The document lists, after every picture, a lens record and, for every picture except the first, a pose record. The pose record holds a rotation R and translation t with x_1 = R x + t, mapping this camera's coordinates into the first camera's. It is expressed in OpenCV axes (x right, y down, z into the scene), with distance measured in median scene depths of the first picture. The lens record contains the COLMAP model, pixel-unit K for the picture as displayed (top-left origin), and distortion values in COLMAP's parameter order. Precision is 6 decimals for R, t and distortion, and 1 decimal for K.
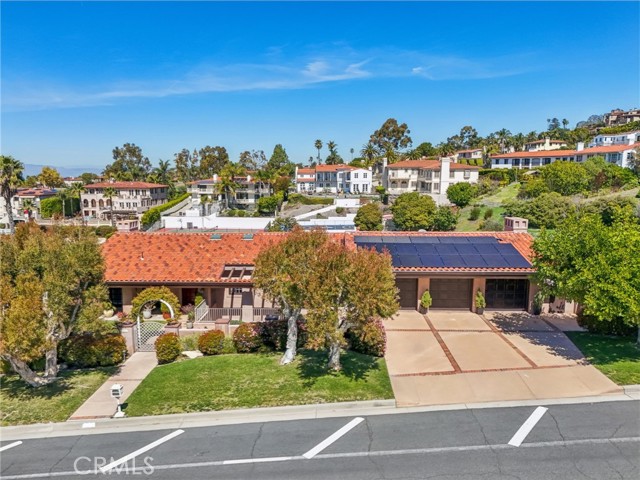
lens RADIAL K [[473.6, 0, 311.8], [0, 473.6, 240.6], [0, 0, 1]] dist [0.054619, -0.043801]
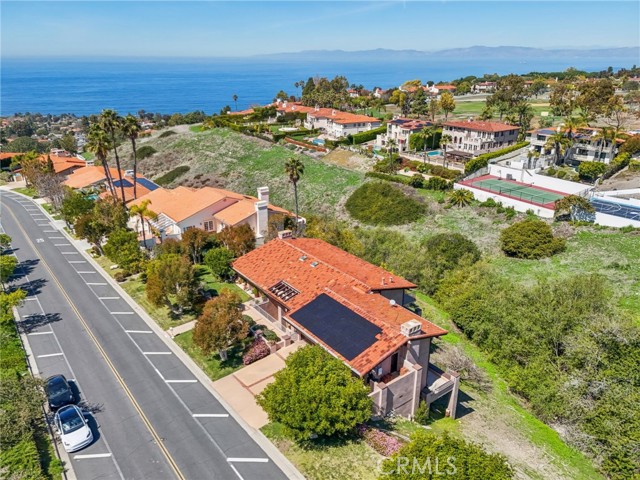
lens RADIAL K [[473.6, 0, 316.0], [0, 473.6, 234.1], [0, 0, 1]] dist [0.054619, -0.043801]
pose [[0.625480, 0.271784, -0.731374, 0.266992], [-0.104293, 0.958082, 0.266838, -0.140057], [0.773238, -0.090625, 0.627606, -0.004879]]
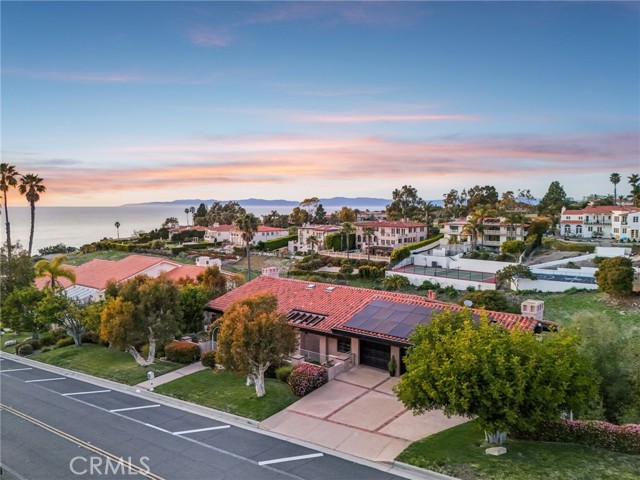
lens RADIAL K [[473.6, 0, 313.1], [0, 473.6, 244.6], [0, 0, 1]] dist [0.054619, -0.043801]
pose [[0.801205, 0.049860, -0.596310, 0.146553], [-0.082710, 0.996185, -0.027834, -0.022264], [0.592647, 0.071622, 0.802272, -0.011913]]
